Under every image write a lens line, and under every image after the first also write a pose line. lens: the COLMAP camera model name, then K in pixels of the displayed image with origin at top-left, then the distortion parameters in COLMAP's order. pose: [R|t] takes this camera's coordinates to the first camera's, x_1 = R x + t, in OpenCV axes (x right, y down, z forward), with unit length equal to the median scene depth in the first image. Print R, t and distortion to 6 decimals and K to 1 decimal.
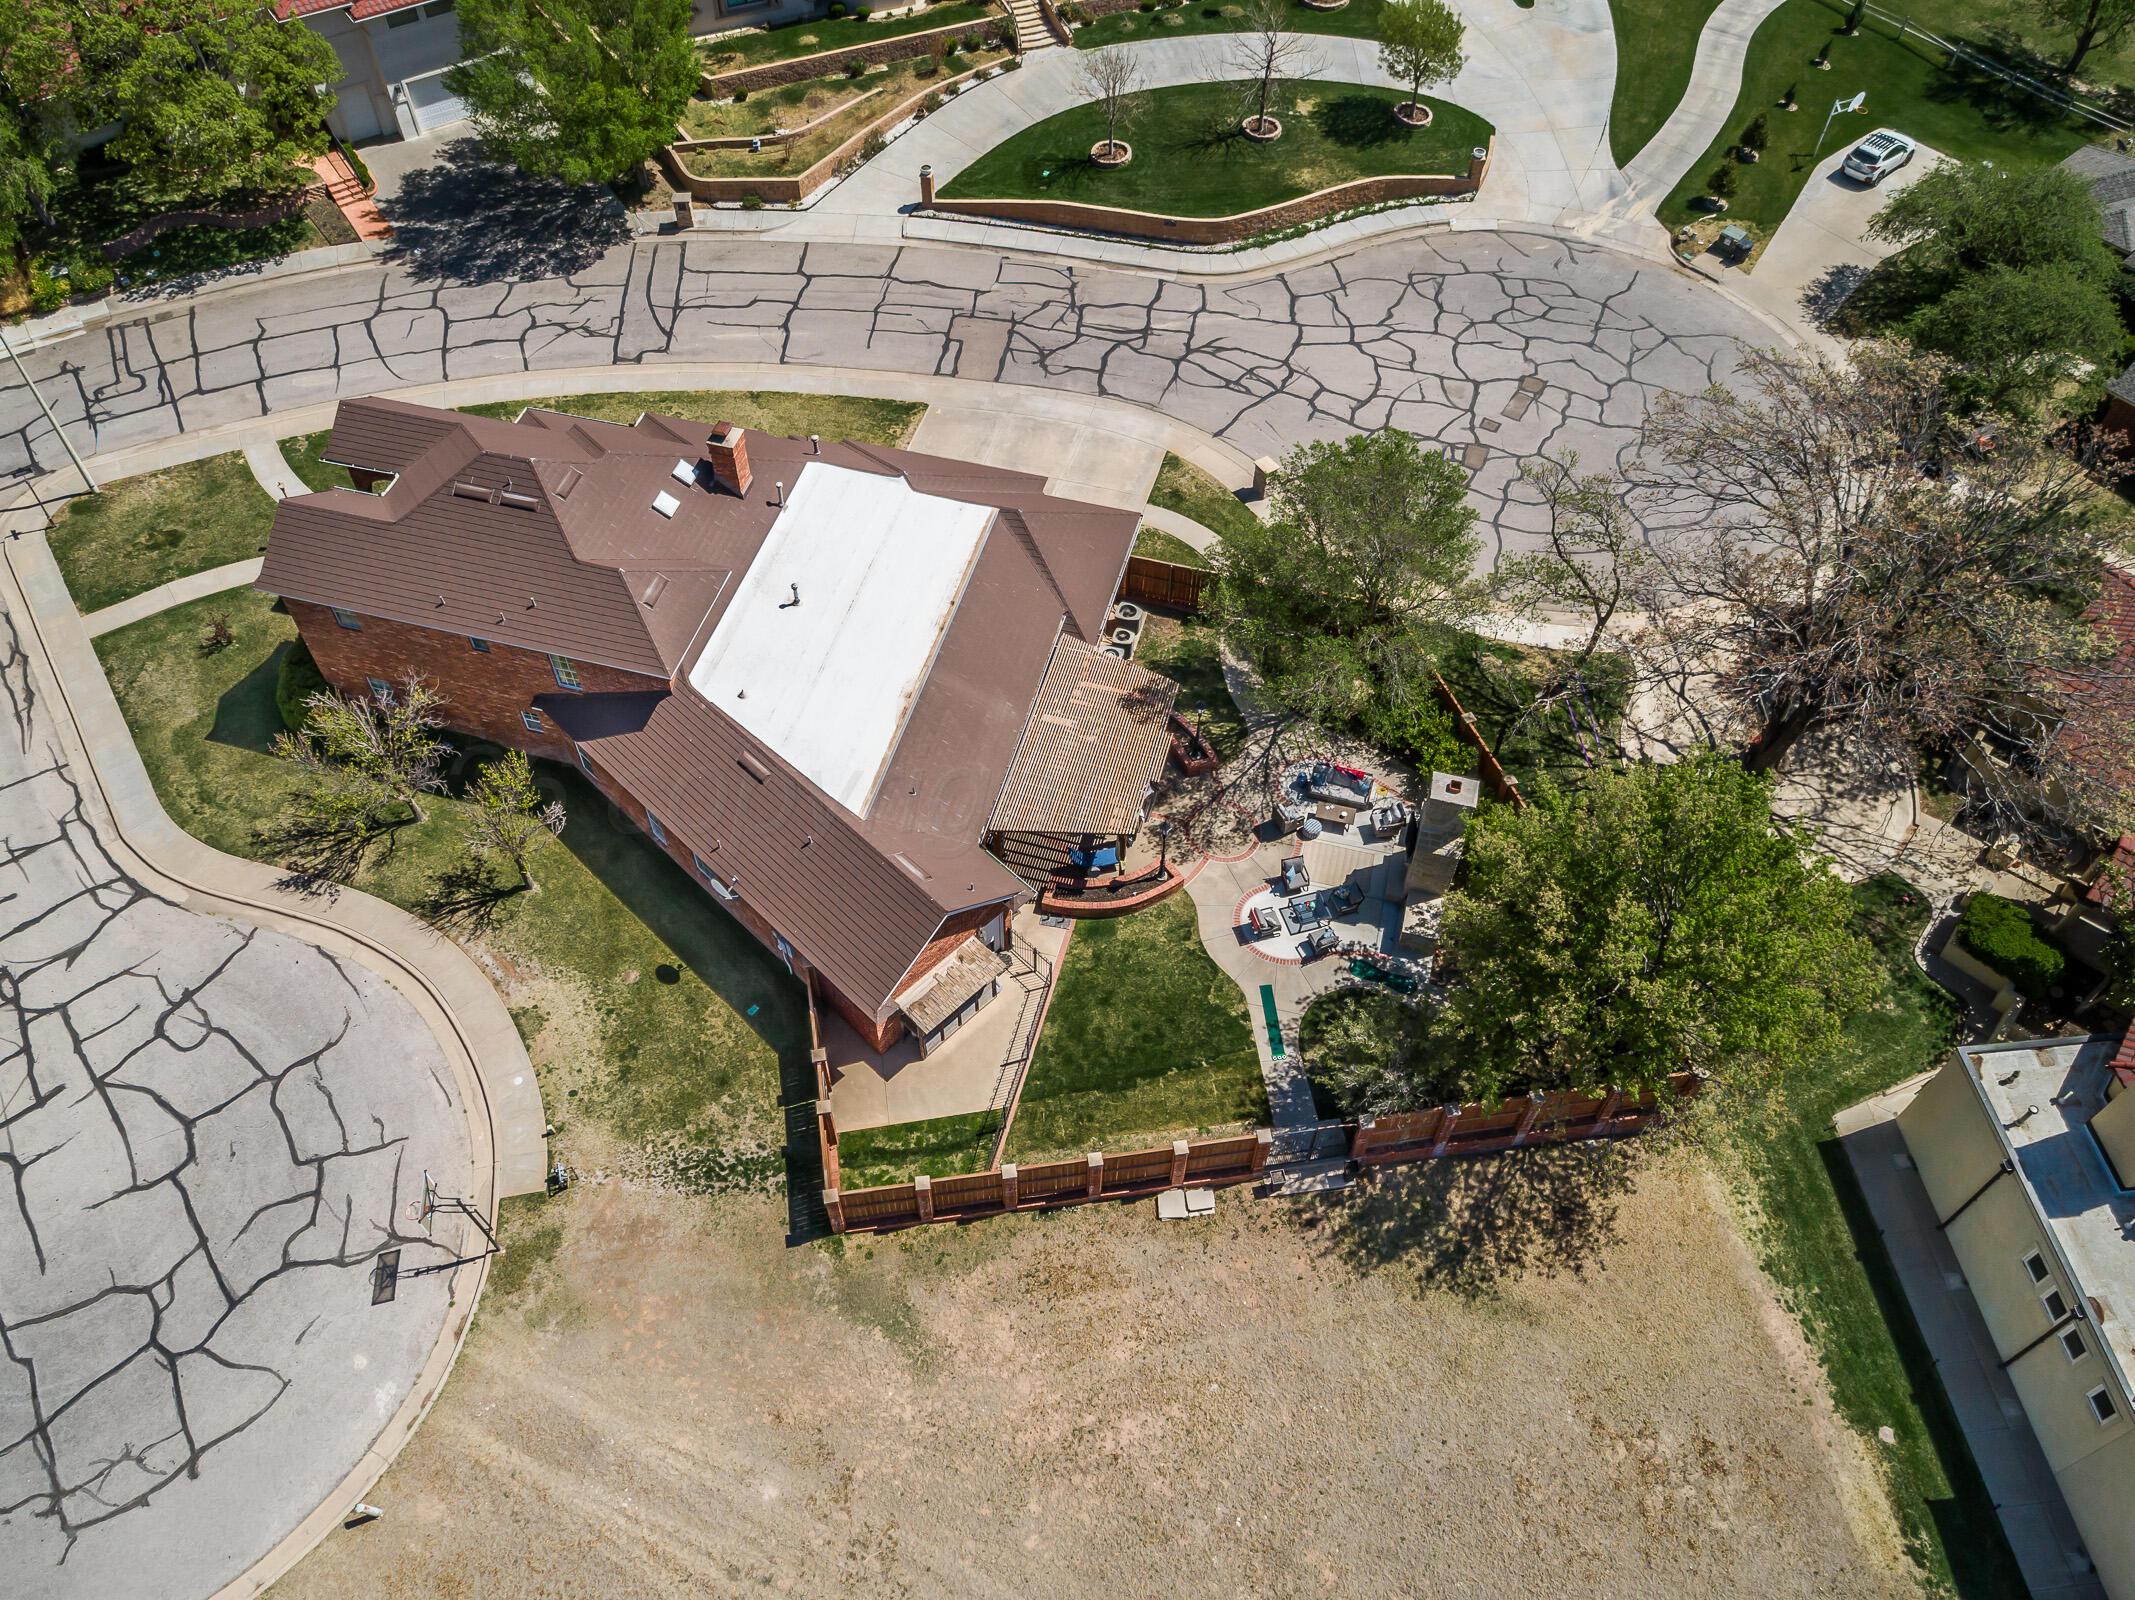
lens RADIAL K [[1635.7, 0, 1080.5], [0, 1635.7, 798.2], [0, 0, 1]] dist [-0.023129, 0.007784]
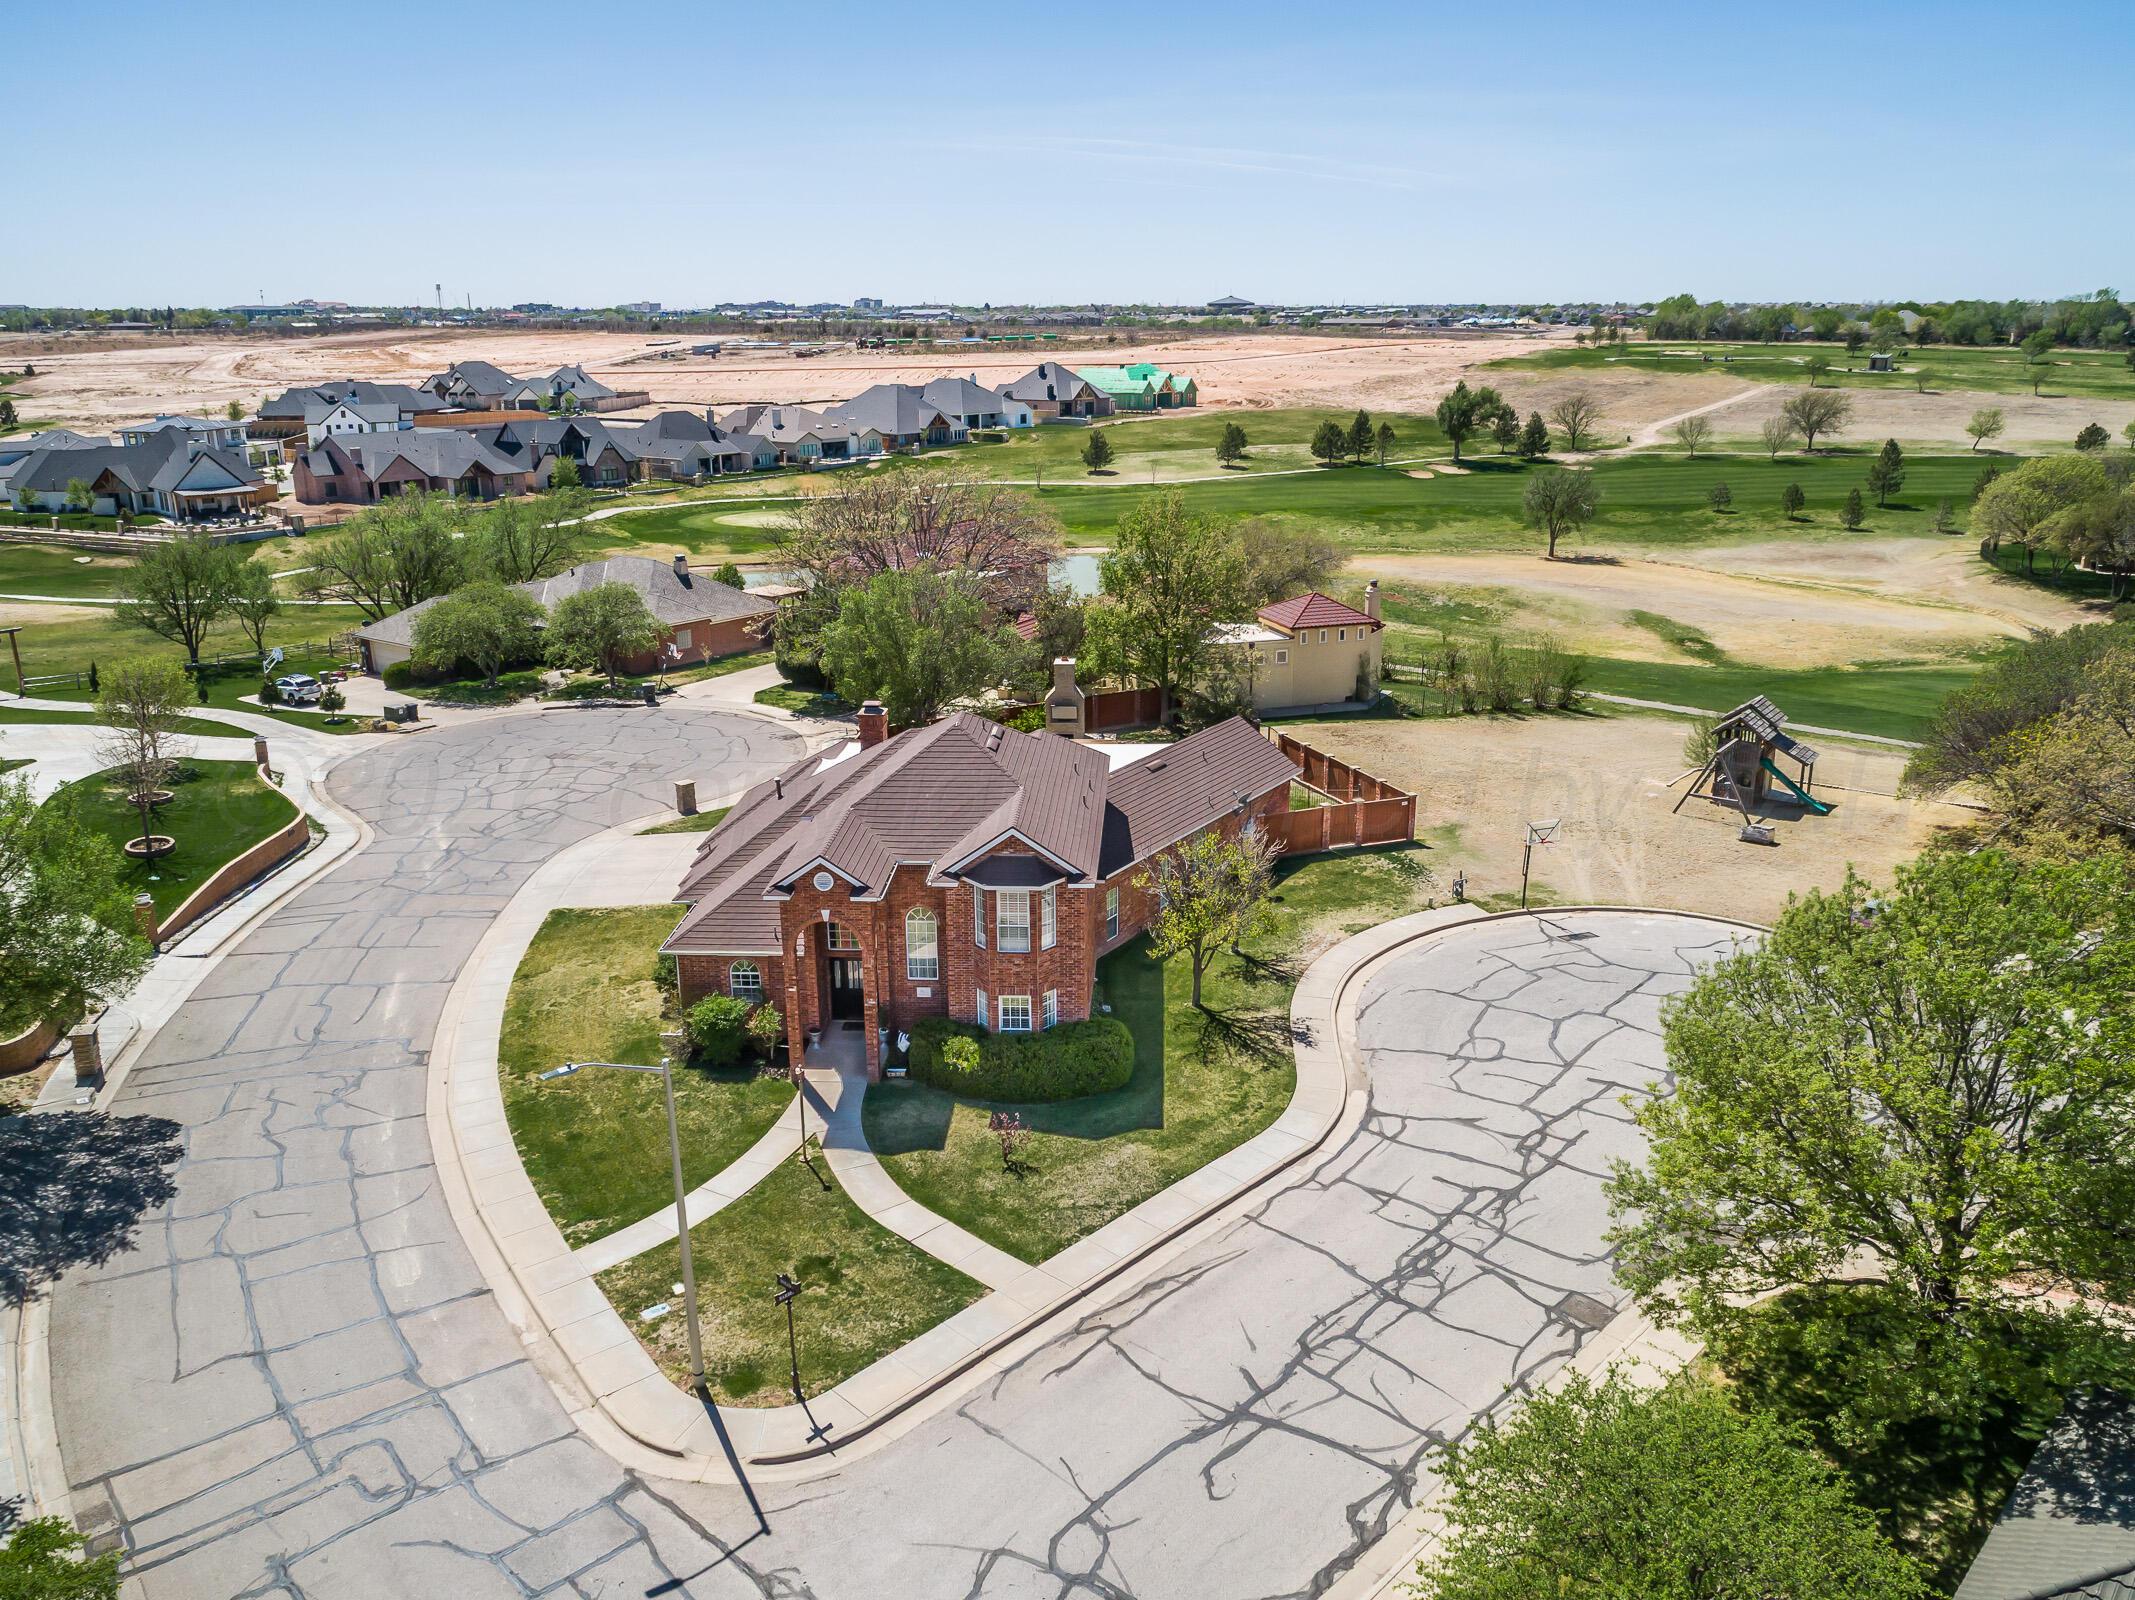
lens RADIAL K [[1621.1, 0, 1076.3], [0, 1621.1, 799.3], [0, 0, 1]] dist [-0.024275, 0.011593]
pose [[-0.208694, -0.289352, 0.934196, -1.236863], [0.773548, 0.535630, 0.338709, -0.434040], [-0.598389, 0.793332, 0.112045, 0.794944]]
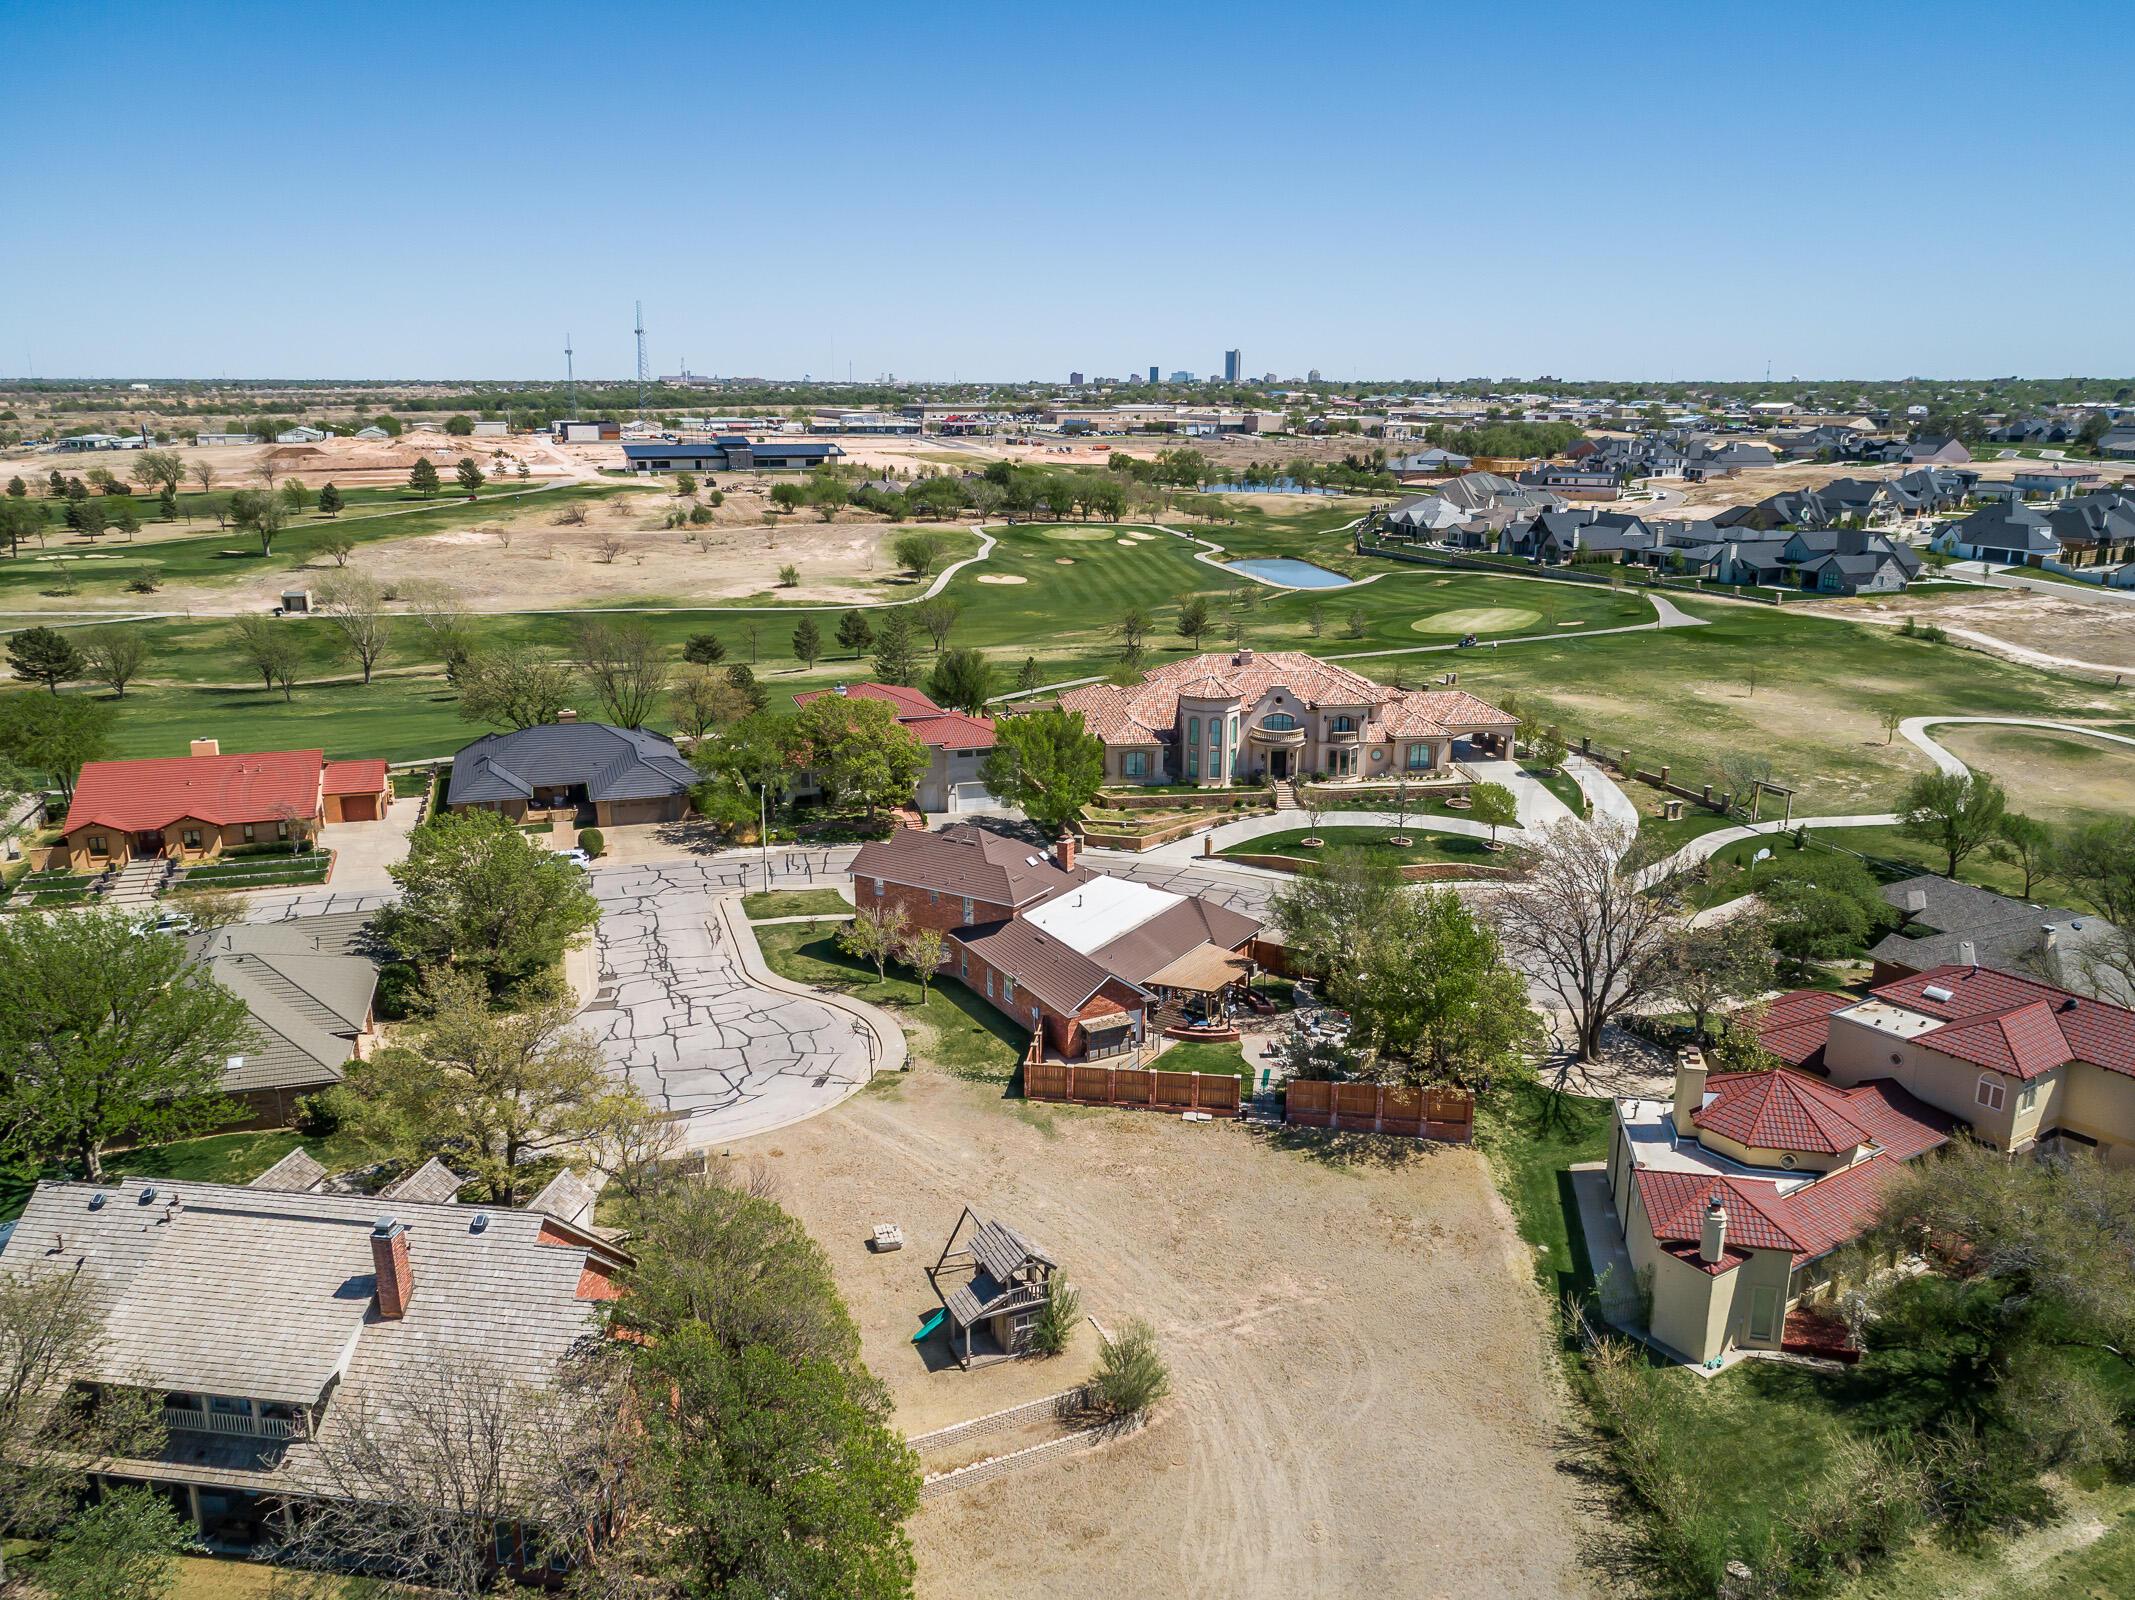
lens RADIAL K [[1603.0, 0, 1071.4], [0, 1603.0, 804.2], [0, 0, 1]] dist [0.003629, 0.014609]
pose [[0.956947, 0.065888, -0.282685, 0.374045], [-0.223346, 0.789163, -0.572135, 0.923132], [0.185388, 0.610639, 0.769903, -0.637064]]
